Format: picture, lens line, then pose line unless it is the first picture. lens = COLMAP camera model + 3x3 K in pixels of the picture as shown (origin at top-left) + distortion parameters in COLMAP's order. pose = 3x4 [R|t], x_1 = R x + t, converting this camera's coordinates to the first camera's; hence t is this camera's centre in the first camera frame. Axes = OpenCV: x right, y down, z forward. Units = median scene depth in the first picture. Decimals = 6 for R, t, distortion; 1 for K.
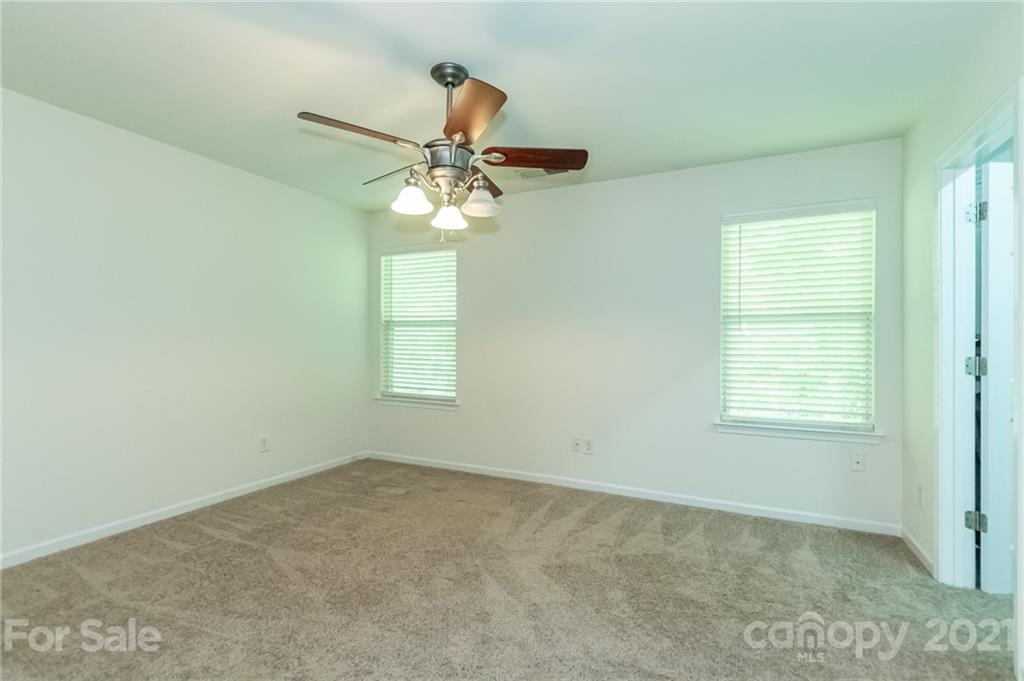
lens RADIAL K [[493.1, 0, 512.0], [0, 493.1, 340.5], [0, 0, 1]] dist [-0.003484, -0.001008]
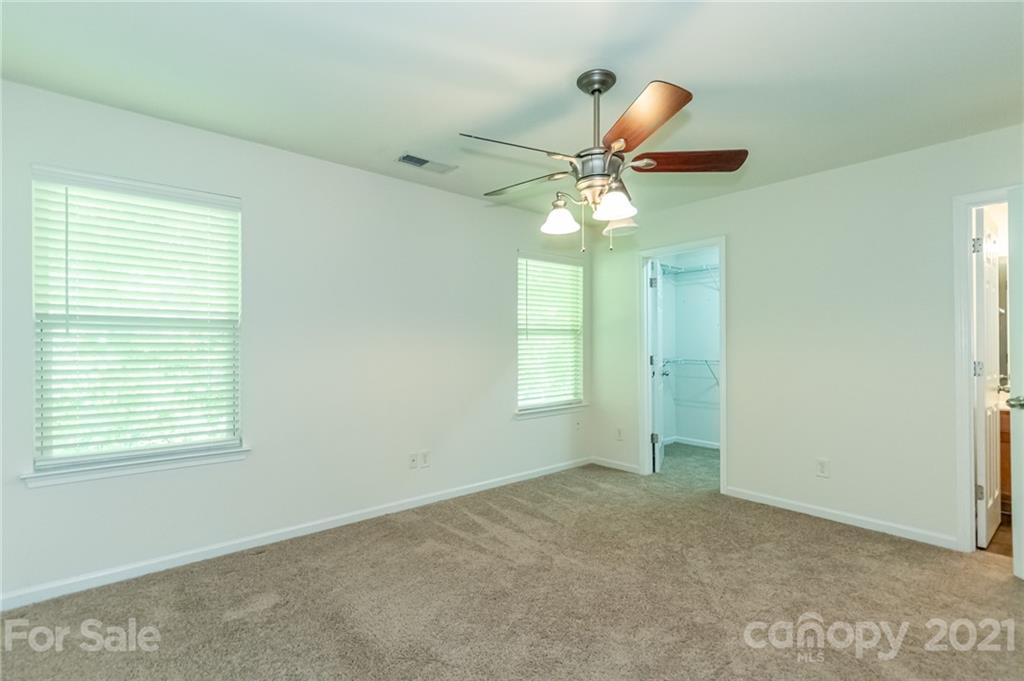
lens RADIAL K [[480.2, 0, 511.6], [0, 480.2, 344.5], [0, 0, 1]] dist [0.002894, -0.000415]
pose [[0.384948, -0.005056, 0.922925, -0.780324], [0.007048, 0.999972, 0.002539, -0.013236], [-0.922911, 0.005527, 0.384973, 0.579742]]
